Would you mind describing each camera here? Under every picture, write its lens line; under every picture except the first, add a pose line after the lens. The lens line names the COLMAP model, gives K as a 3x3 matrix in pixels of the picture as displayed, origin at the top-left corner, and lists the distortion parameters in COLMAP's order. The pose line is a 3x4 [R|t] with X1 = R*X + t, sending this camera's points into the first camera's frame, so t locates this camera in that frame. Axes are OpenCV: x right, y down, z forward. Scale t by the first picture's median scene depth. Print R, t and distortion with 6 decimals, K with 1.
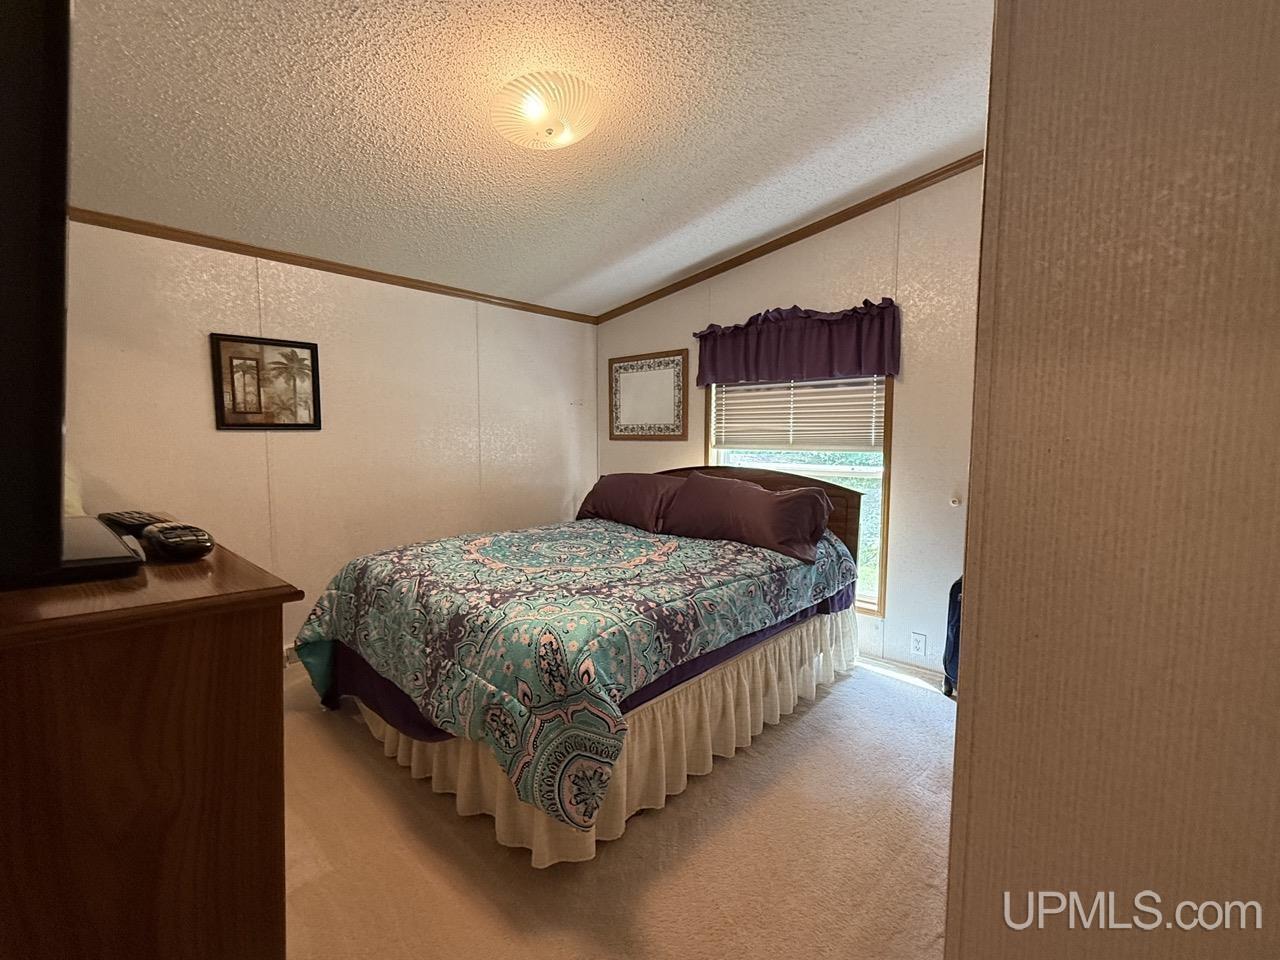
lens RADIAL K [[565.8, 0, 639.0], [0, 565.8, 479.4], [0, 0, 1]] dist [0.003854, -0.000665]
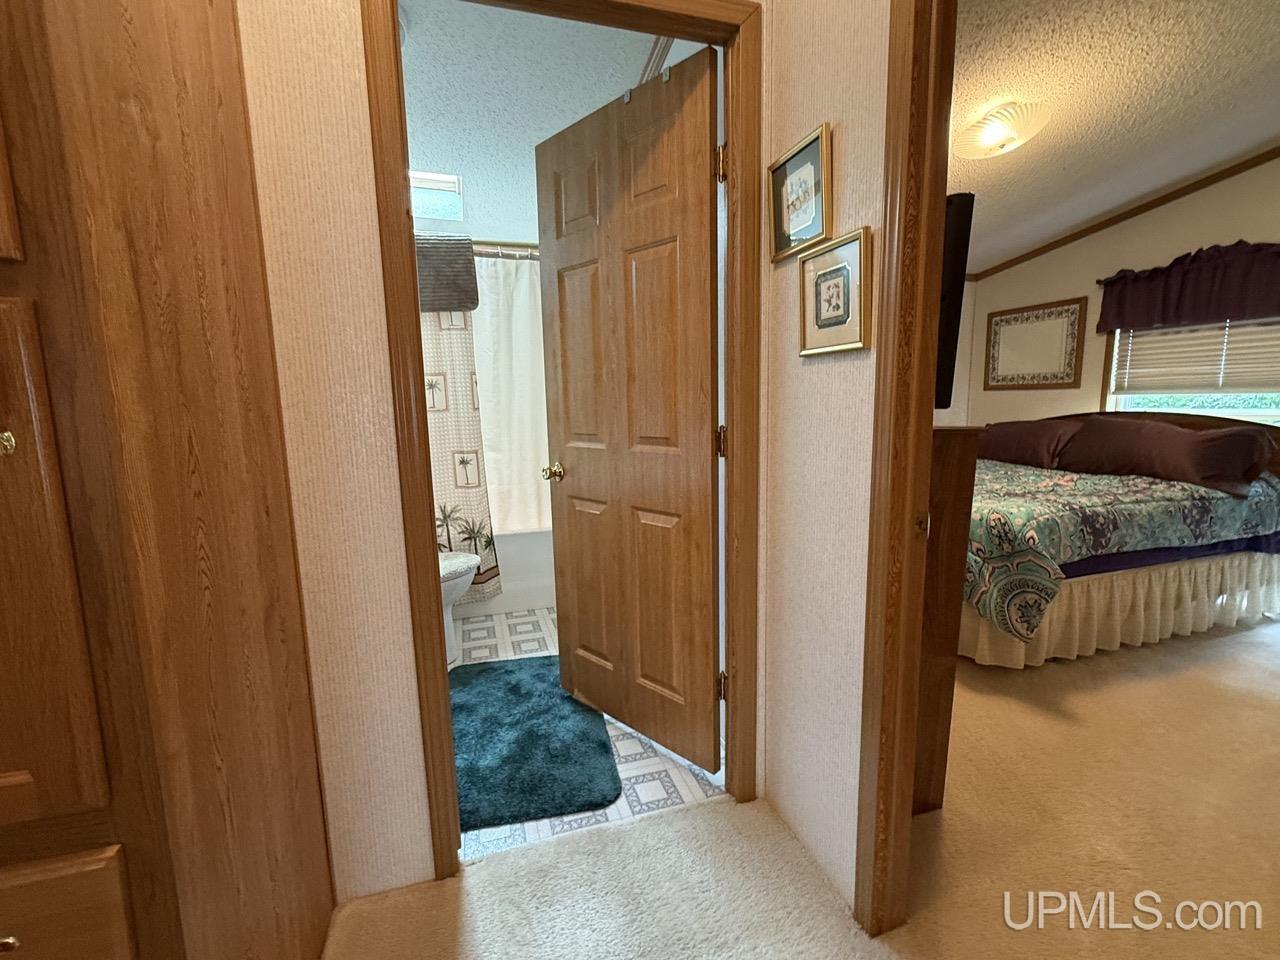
lens RADIAL K [[565.8, 0, 645.4], [0, 565.8, 479.4], [0, 0, 1]] dist [0.003854, -0.000665]
pose [[0.875882, 0.051292, -0.479792, -0.170574], [-0.020090, 0.997348, 0.069946, 0.067546], [0.482107, -0.051626, 0.874590, -0.474261]]
